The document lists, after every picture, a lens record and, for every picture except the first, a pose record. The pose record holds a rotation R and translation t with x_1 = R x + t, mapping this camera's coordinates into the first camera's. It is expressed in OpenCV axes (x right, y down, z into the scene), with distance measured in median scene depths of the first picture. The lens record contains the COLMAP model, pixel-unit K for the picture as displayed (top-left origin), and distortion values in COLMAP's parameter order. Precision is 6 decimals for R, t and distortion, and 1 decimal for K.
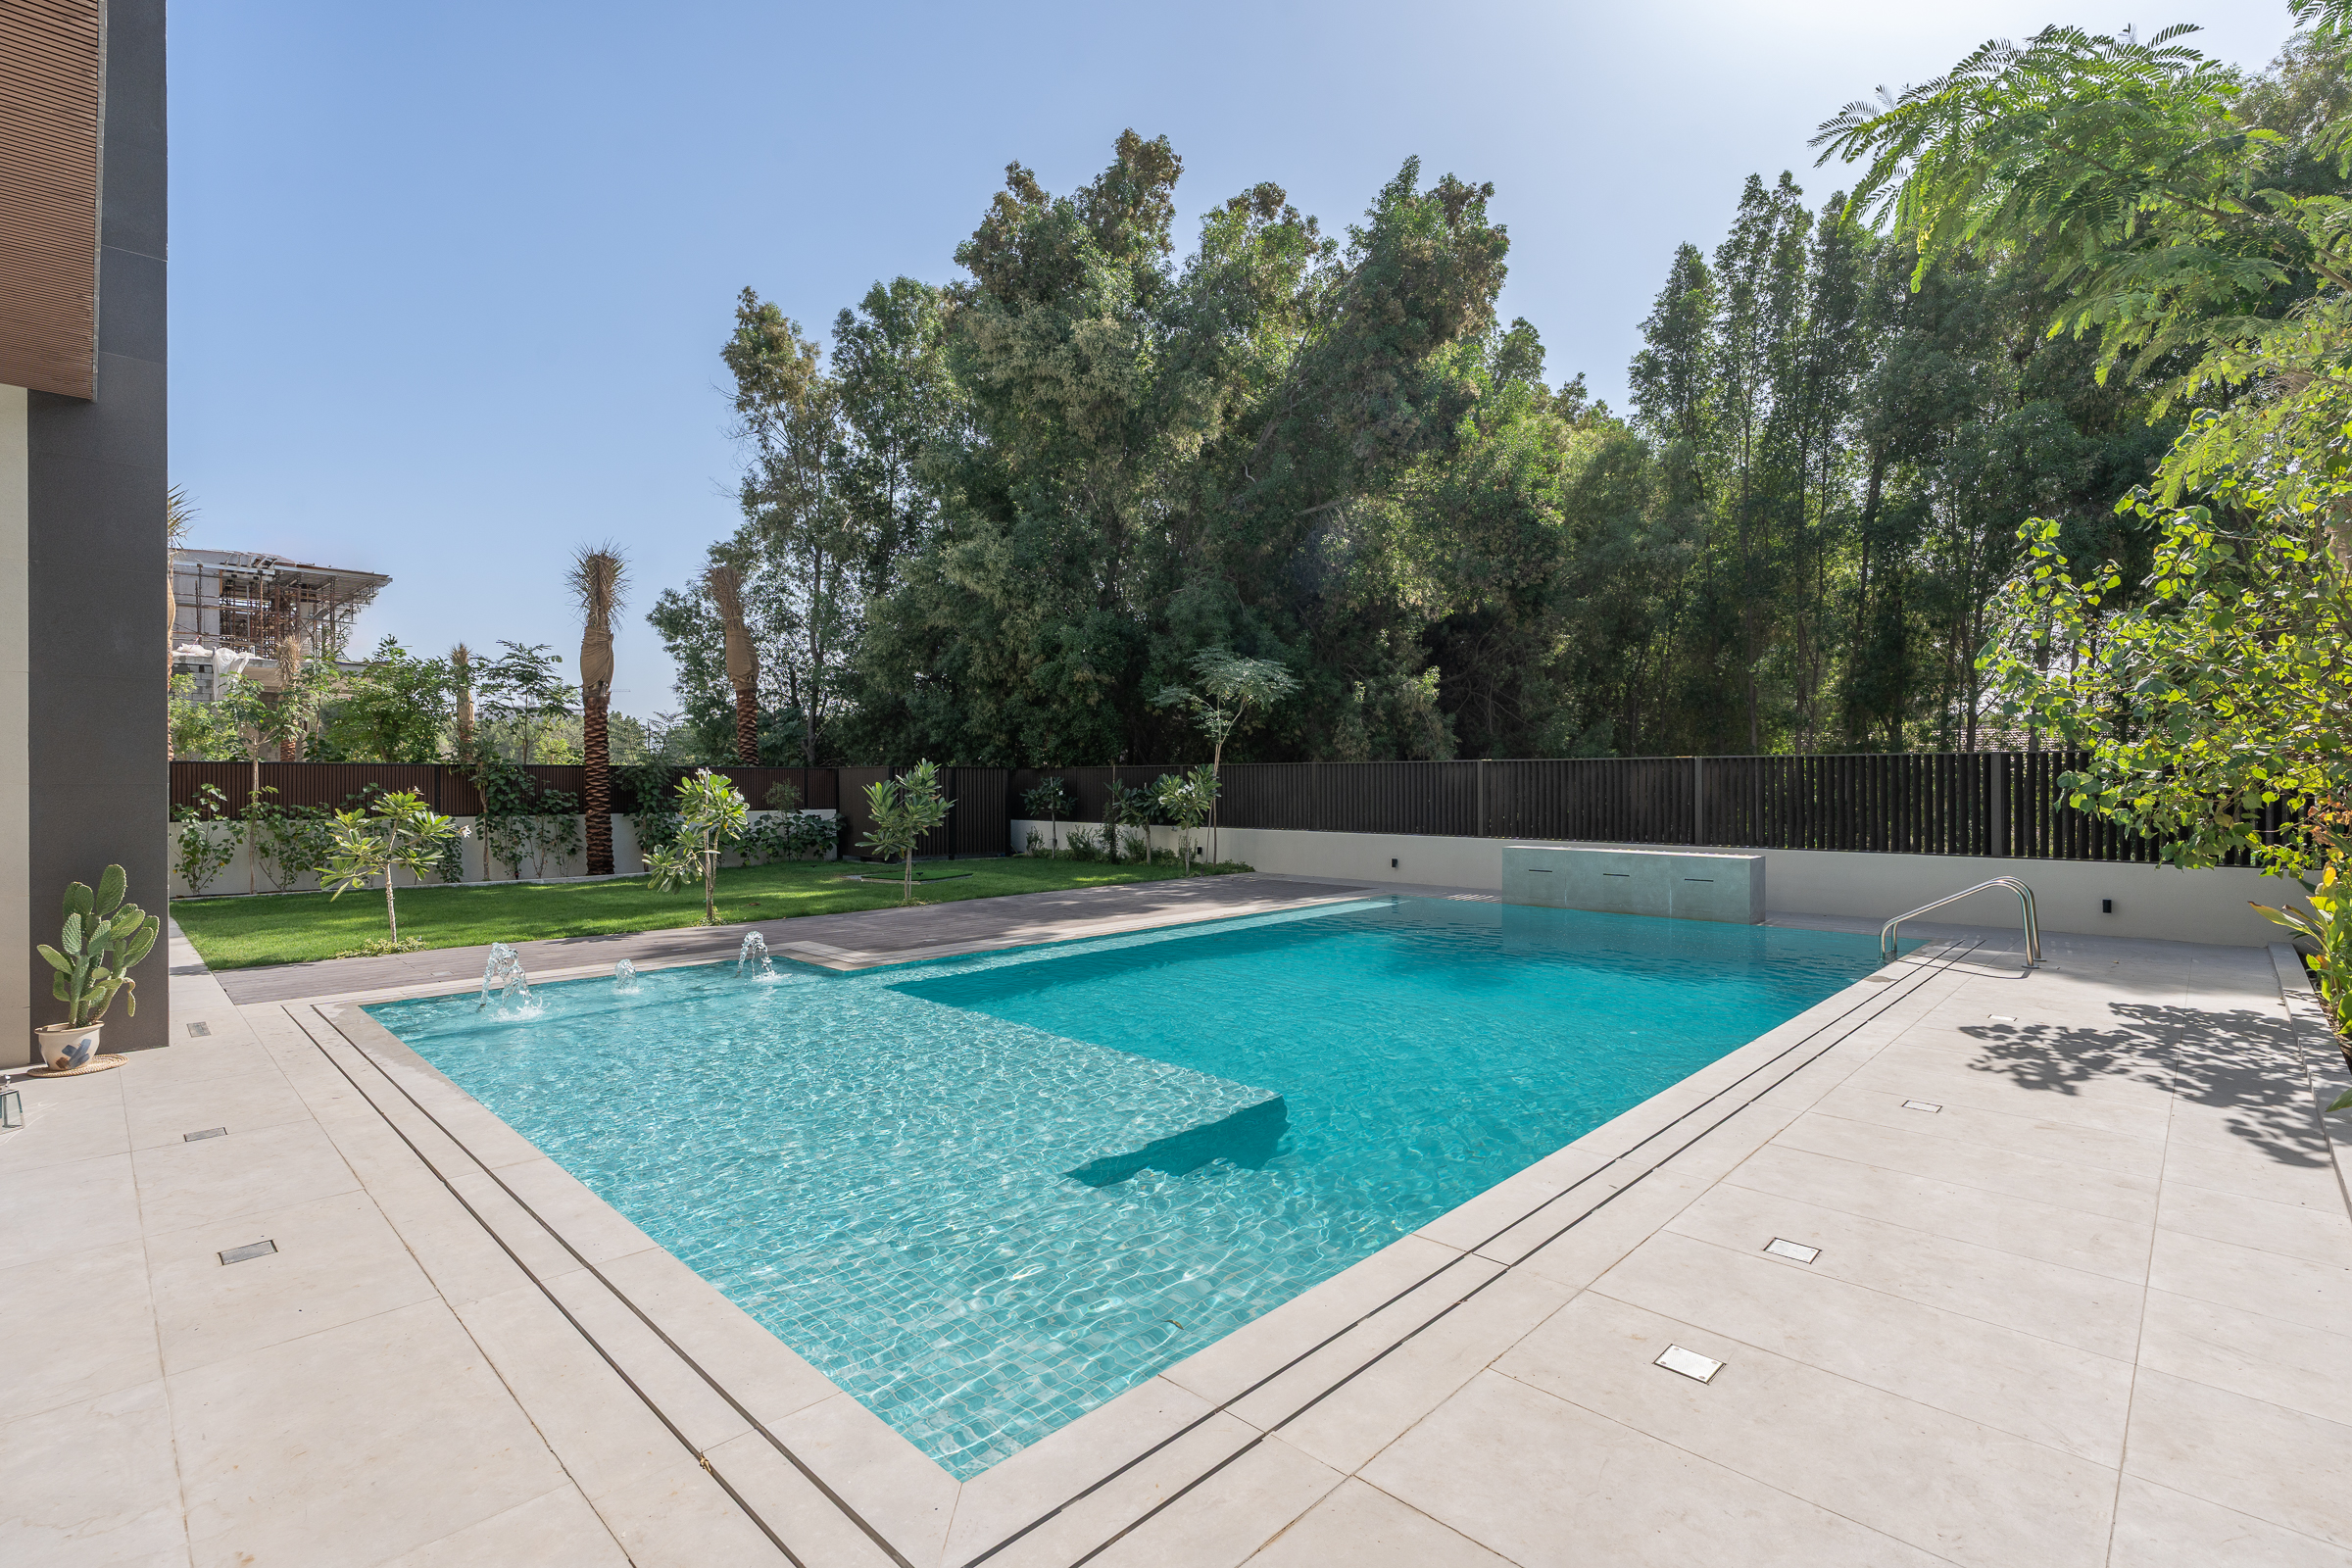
lens RADIAL K [[1076.0, 0, 1176.0], [0, 1076.0, 784.0], [0, 0, 1]] dist [0.001462, 0.000313]
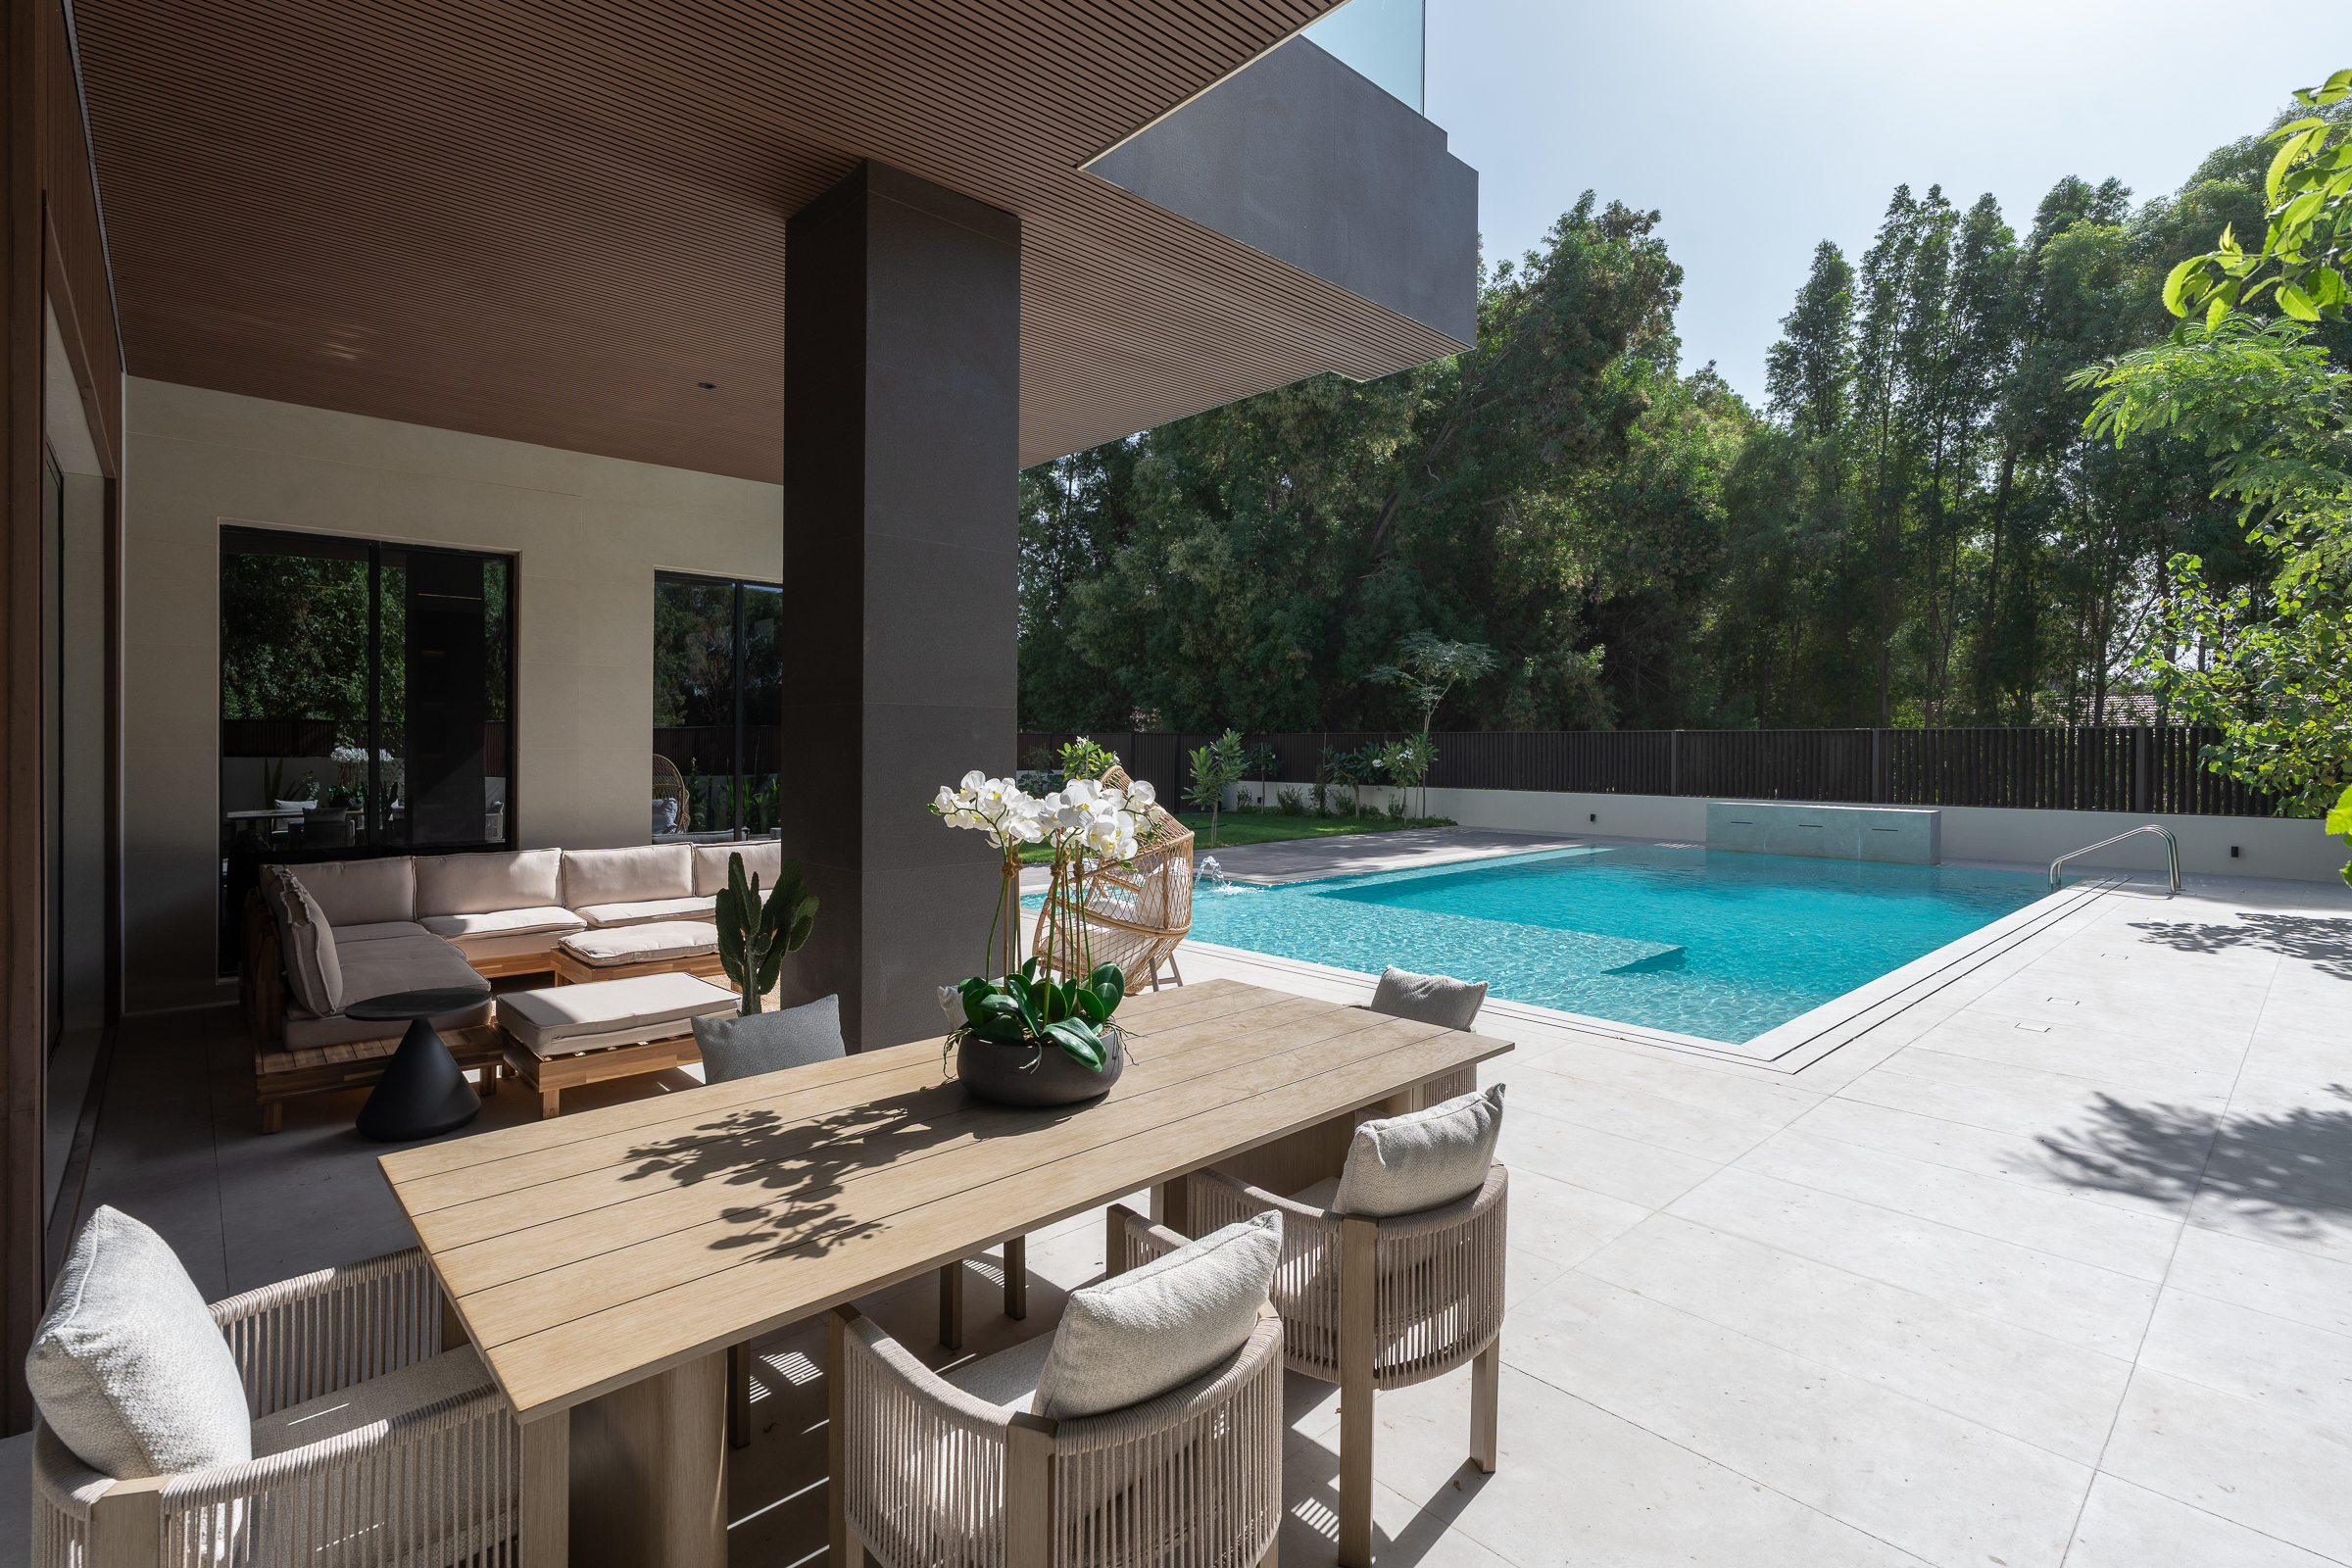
lens RADIAL K [[1083.8, 0, 1186.5], [0, 1083.8, 756.0], [0, 0, 1]] dist [0.001641, 0.001155]
pose [[0.998589, 0.004101, -0.052945, -0.136695], [-0.003669, 0.999959, 0.008258, -0.001467], [0.052976, -0.008052, 0.998563, -0.155025]]
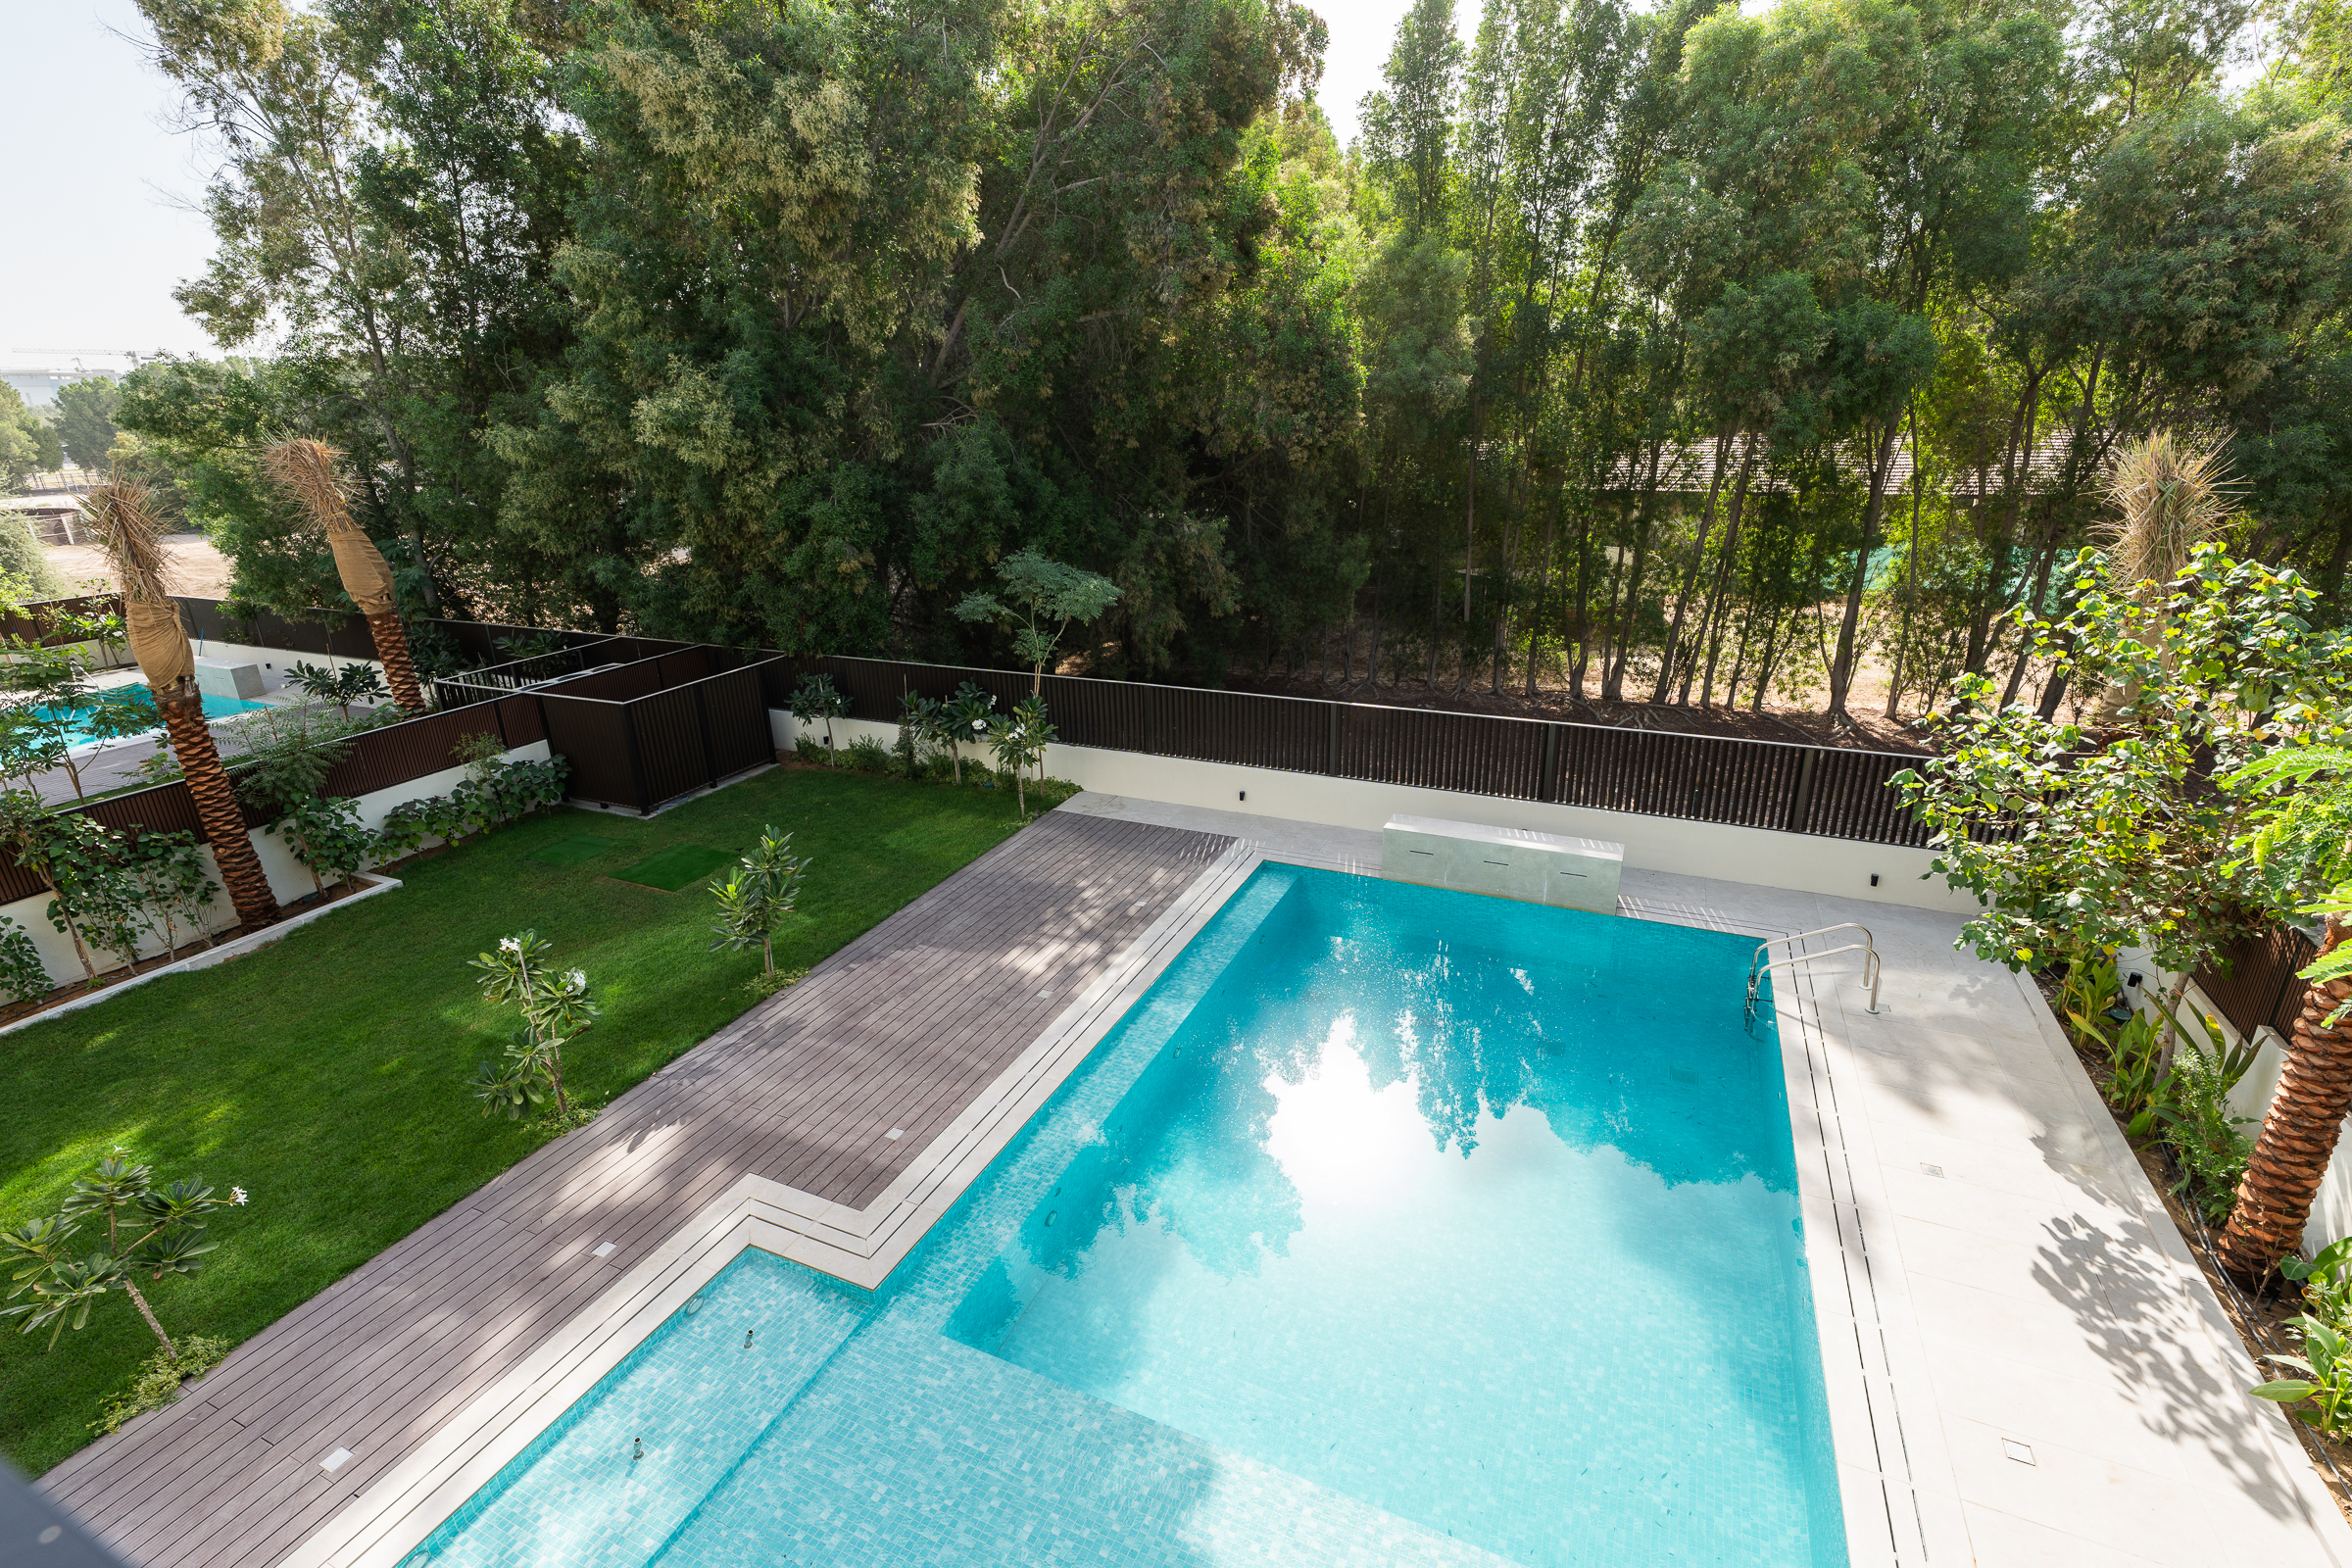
lens RADIAL K [[1070.2, 0, 1199.4], [0, 1070.2, 799.5], [0, 0, 1]] dist [0.001790, -0.000068]
pose [[0.940723, -0.129298, 0.313564, -0.112607], [0.020824, 0.944762, 0.327096, -0.192204], [-0.338536, -0.301177, 0.891452, 0.100541]]
